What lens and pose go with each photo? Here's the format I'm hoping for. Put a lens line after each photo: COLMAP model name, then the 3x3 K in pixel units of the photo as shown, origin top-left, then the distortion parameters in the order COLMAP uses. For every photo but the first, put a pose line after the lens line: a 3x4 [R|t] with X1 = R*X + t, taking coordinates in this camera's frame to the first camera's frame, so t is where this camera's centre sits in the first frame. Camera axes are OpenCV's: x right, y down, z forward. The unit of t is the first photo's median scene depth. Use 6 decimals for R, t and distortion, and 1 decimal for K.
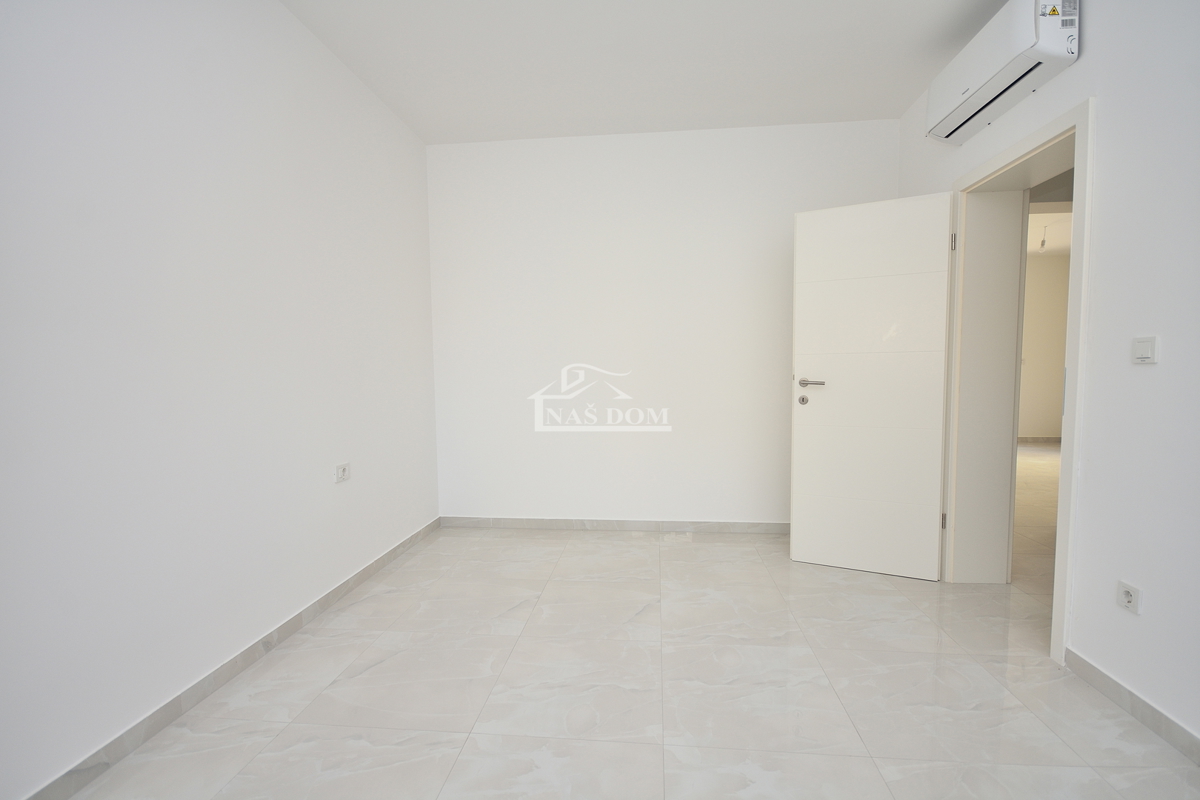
lens RADIAL K [[524.4, 0, 605.0], [0, 524.4, 410.0], [0, 0, 1]] dist [0.015987, -0.015961]
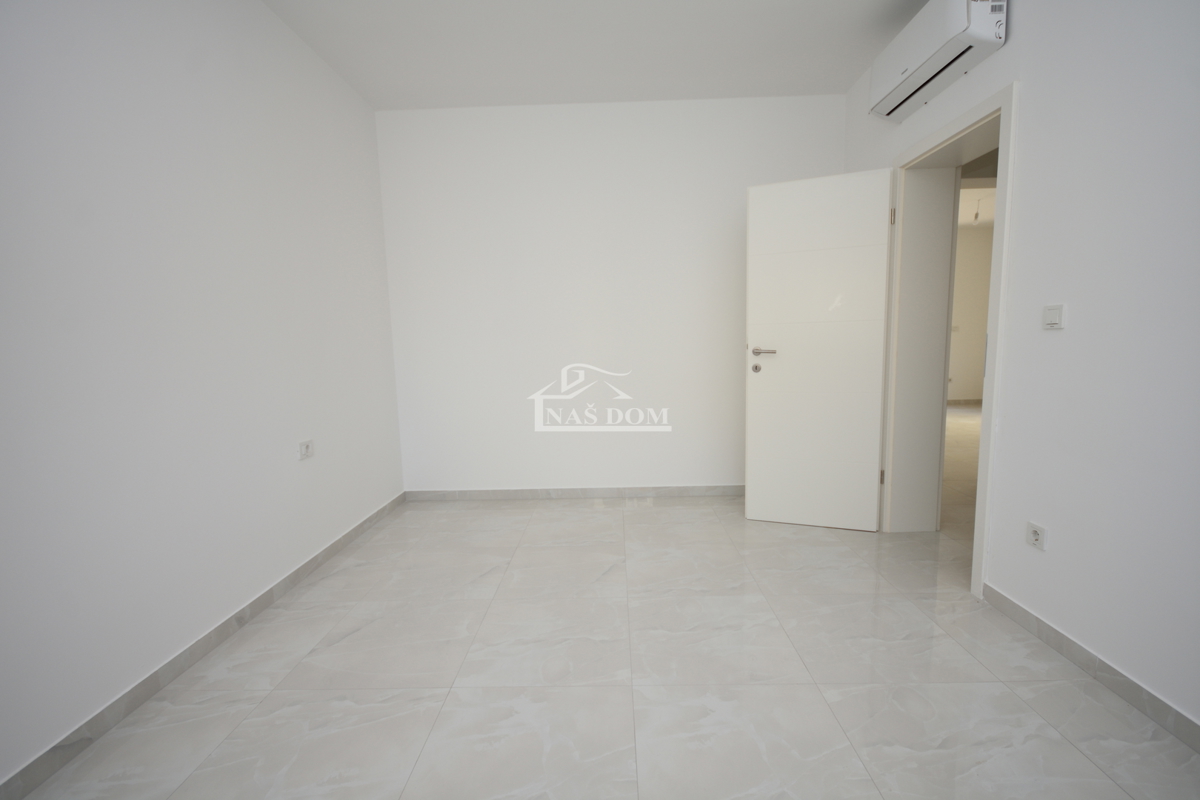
lens RADIAL K [[524.4, 0, 605.0], [0, 524.4, 410.0], [0, 0, 1]] dist [0.015987, -0.015961]
pose [[0.996688, -0.024595, 0.077510, -0.013011], [0.020490, 0.998367, 0.053325, 0.003669], [-0.078695, -0.051560, 0.995564, -0.043467]]
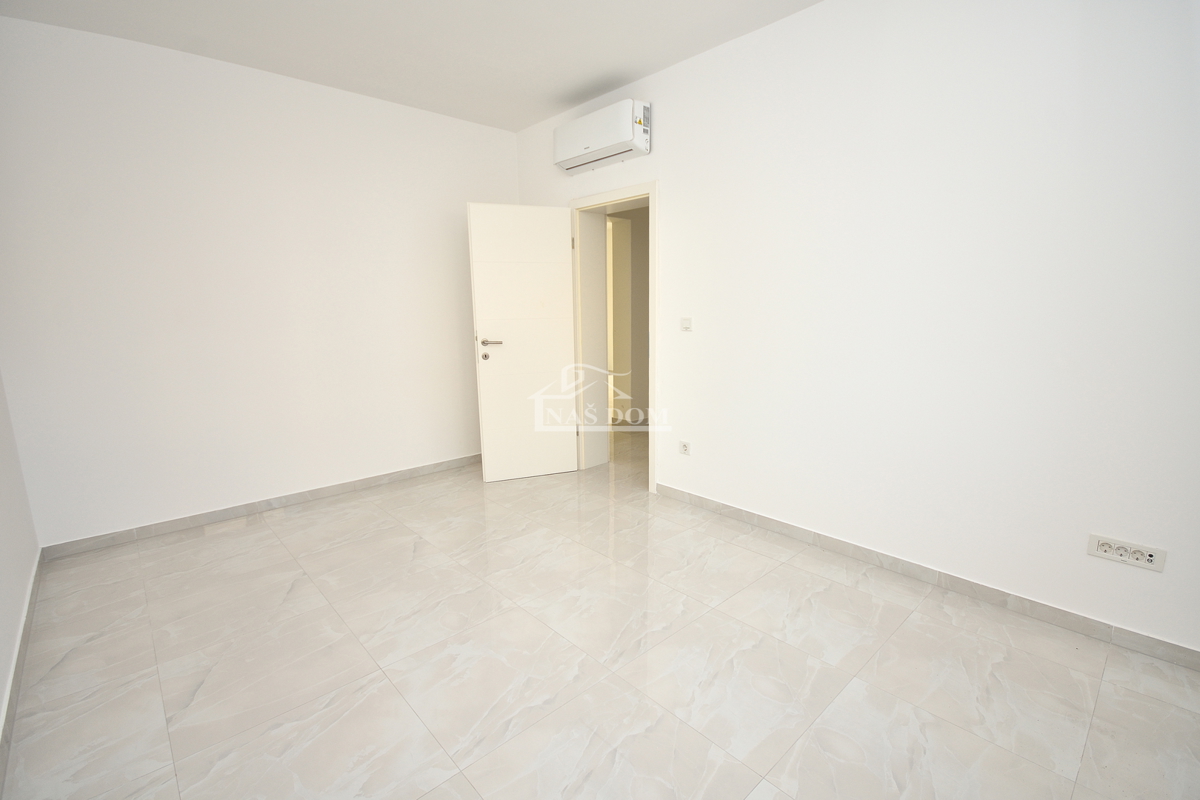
lens RADIAL K [[534.6, 0, 600.6], [0, 534.6, 408.4], [0, 0, 1]] dist [-0.000015, 0.000116]
pose [[0.667086, -0.137628, 0.732158, -0.601169], [0.061923, 0.989630, 0.129607, -0.067437], [-0.742403, -0.041122, 0.668691, -0.108060]]
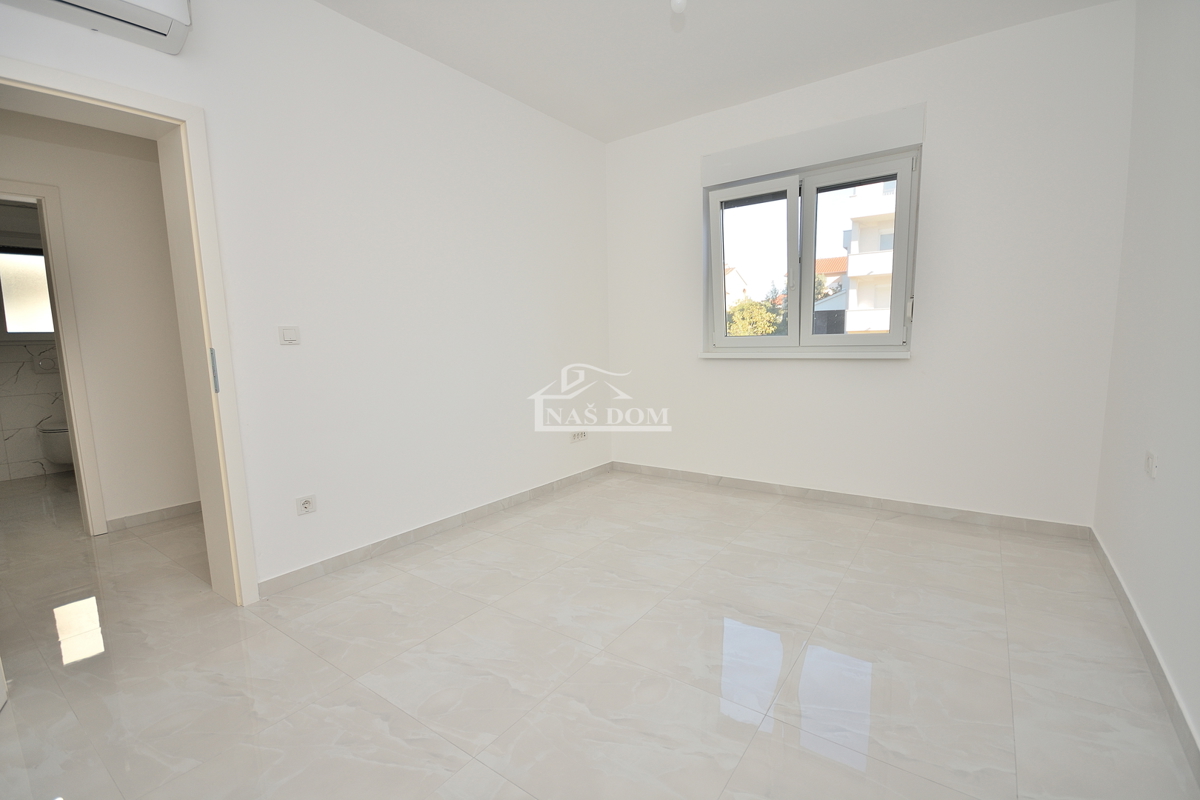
lens RADIAL K [[524.4, 0, 605.0], [0, 524.4, 410.0], [0, 0, 1]] dist [0.015987, -0.015961]
pose [[-0.868292, -0.038920, 0.494525, -0.380147], [0.064918, 0.979428, 0.191066, -0.110514], [-0.491788, 0.198005, -0.847903, 1.541518]]
